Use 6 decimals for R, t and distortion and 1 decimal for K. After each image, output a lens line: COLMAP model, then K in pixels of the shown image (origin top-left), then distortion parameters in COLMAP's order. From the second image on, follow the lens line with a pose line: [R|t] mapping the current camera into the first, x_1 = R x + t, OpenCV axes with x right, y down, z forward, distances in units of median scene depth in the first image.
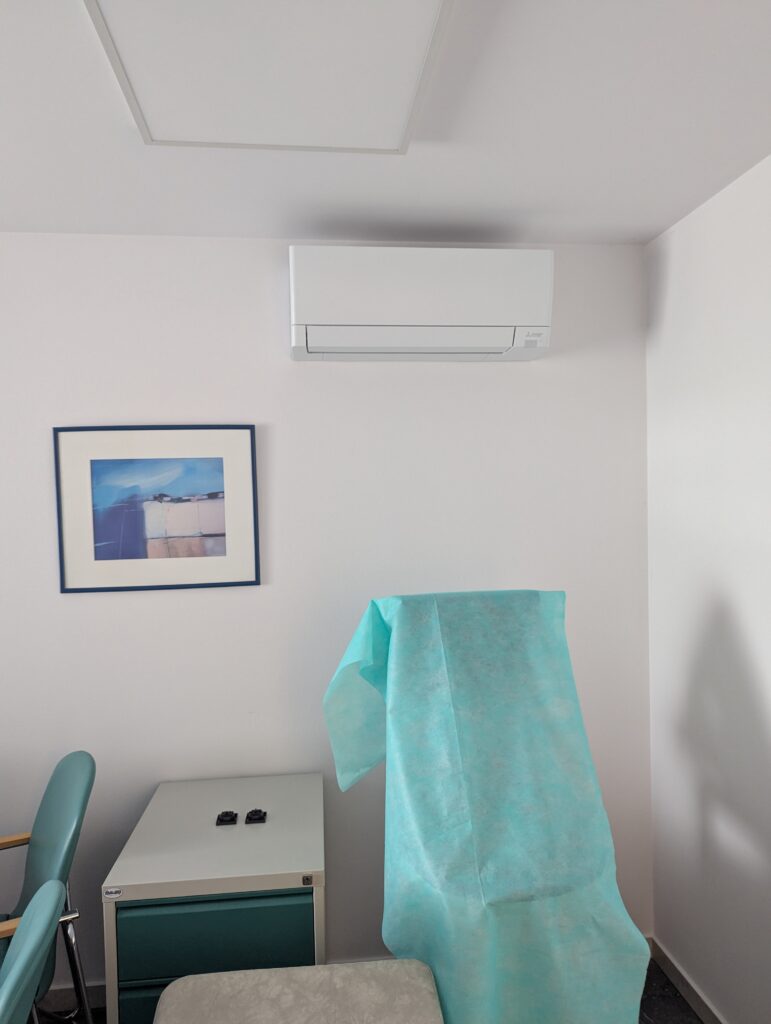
lens RADIAL K [[699.0, 0, 385.1], [0, 699.0, 509.5], [0, 0, 1]] dist [0.002551, -0.000458]
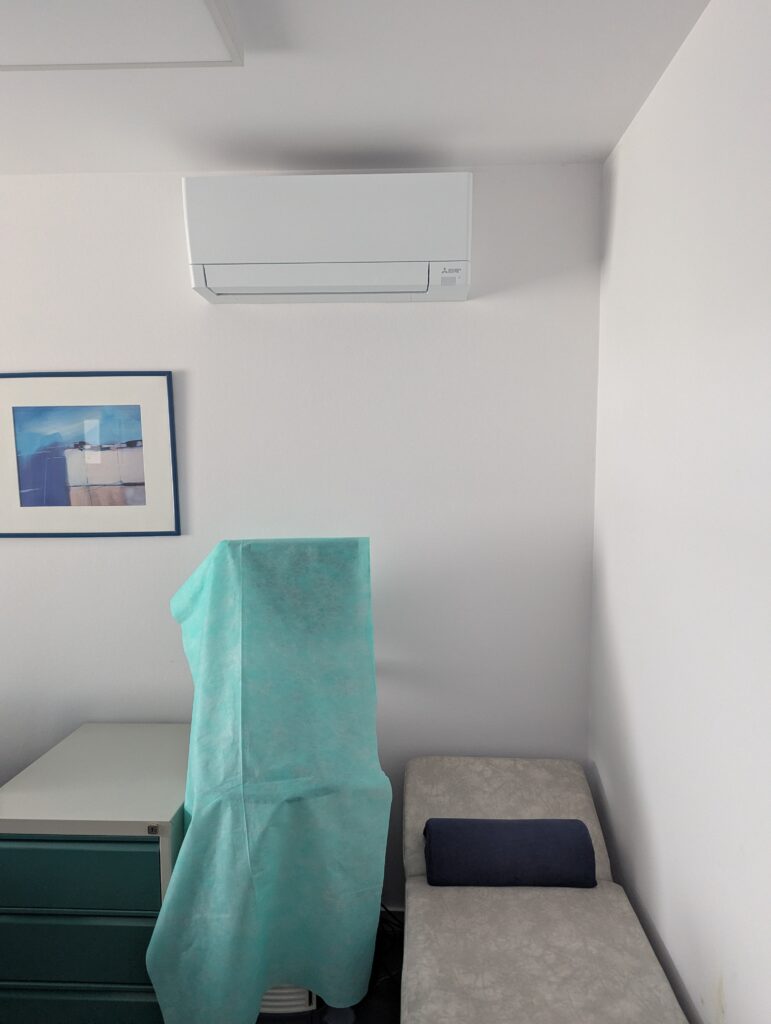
lens RADIAL K [[707.3, 0, 386.1], [0, 707.3, 517.9], [0, 0, 1]] dist [0.005807, 0.002248]
pose [[0.991770, 0.025194, -0.125528, 0.238513], [-0.014307, 0.996115, 0.086890, -0.007868], [0.127229, -0.084379, 0.988278, 0.049918]]
